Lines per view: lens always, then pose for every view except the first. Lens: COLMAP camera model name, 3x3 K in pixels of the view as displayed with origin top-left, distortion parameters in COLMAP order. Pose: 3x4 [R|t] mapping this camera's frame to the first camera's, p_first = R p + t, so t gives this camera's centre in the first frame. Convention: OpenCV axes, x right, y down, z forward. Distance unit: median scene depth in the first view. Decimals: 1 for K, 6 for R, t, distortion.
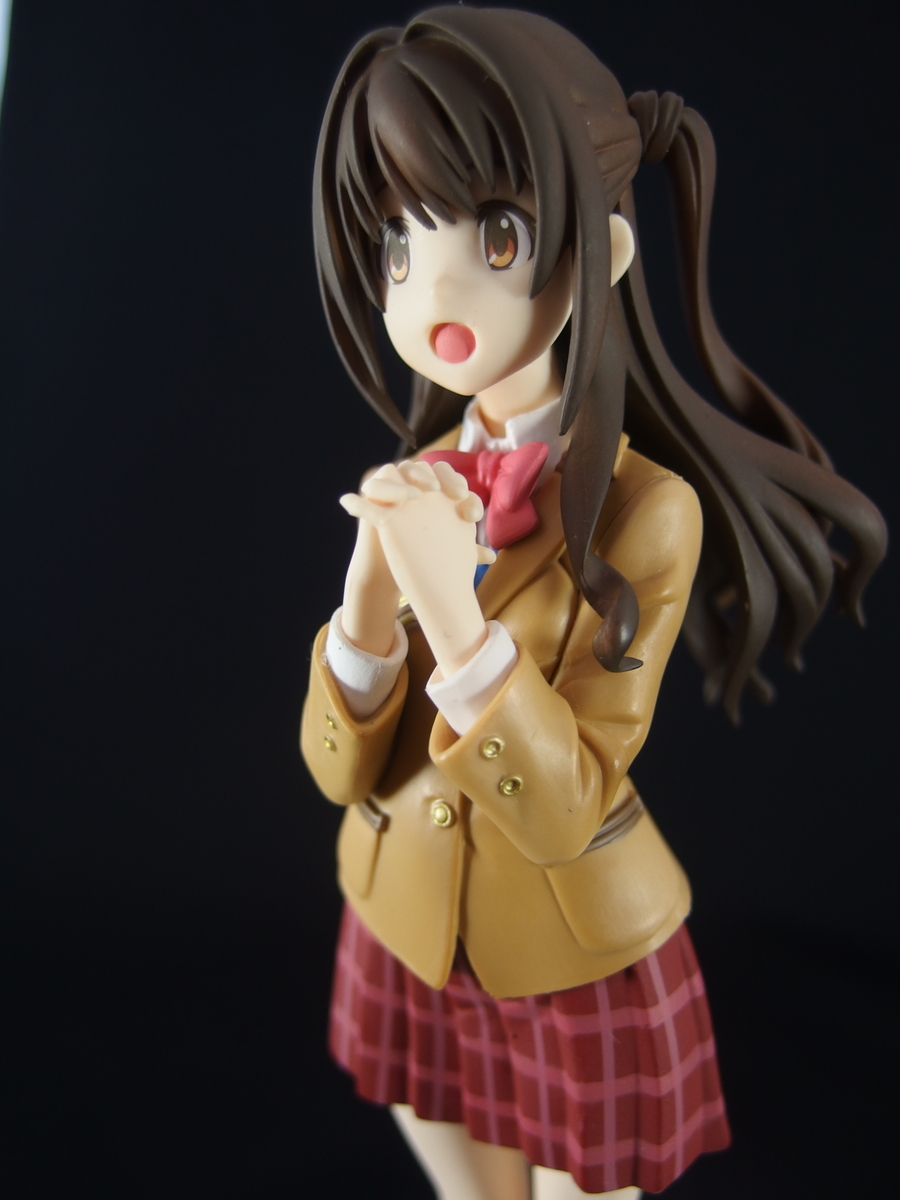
lens RADIAL K [[1014.8, 0, 455.0], [0, 1014.8, 600.1], [0, 0, 1]] dist [-0.078491, 0.022273]
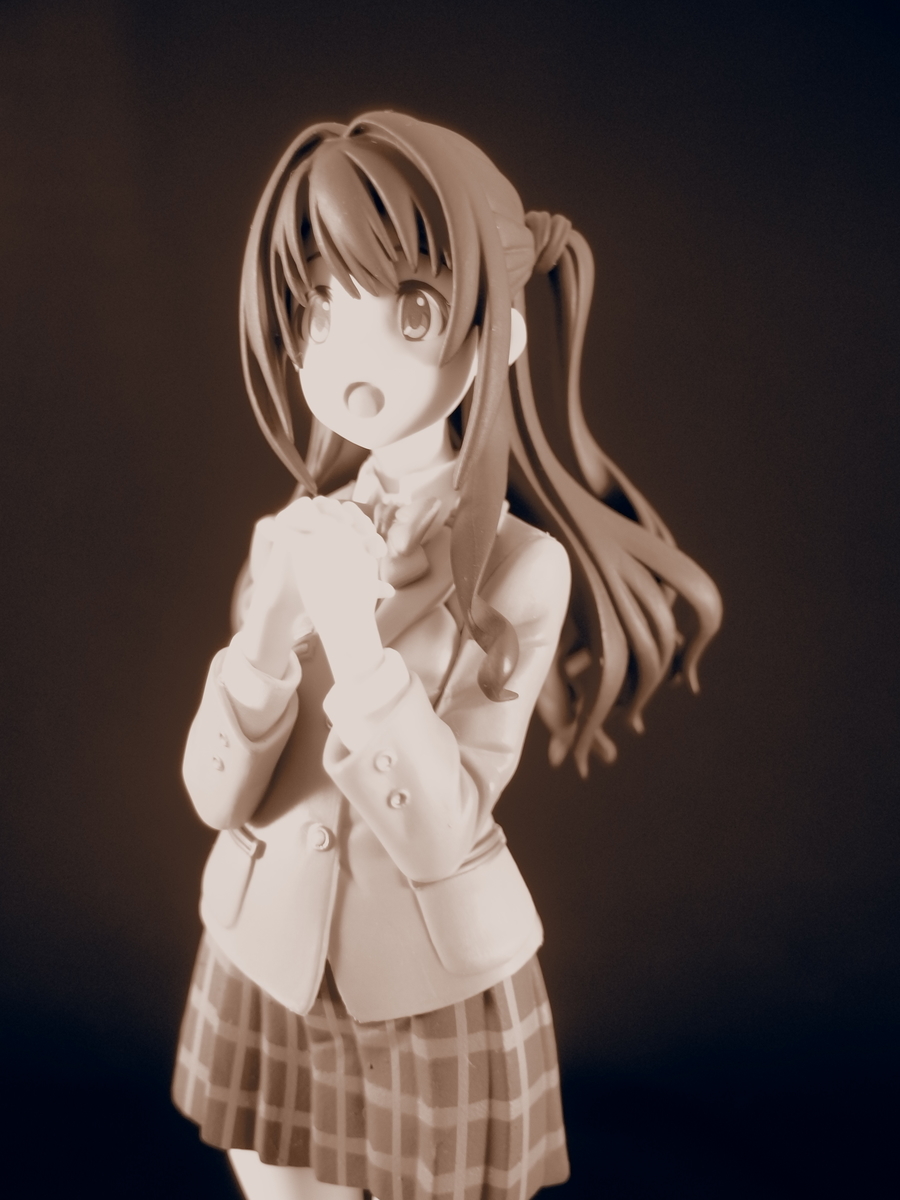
lens RADIAL K [[1014.8, 0, 459.0], [0, 1014.8, 600.8], [0, 0, 1]] dist [-0.078491, 0.022273]
pose [[0.979034, 0.074706, 0.189502, -0.088677], [-0.051358, 0.990793, -0.125263, 0.092059], [-0.197115, 0.112904, 0.973857, -0.077325]]
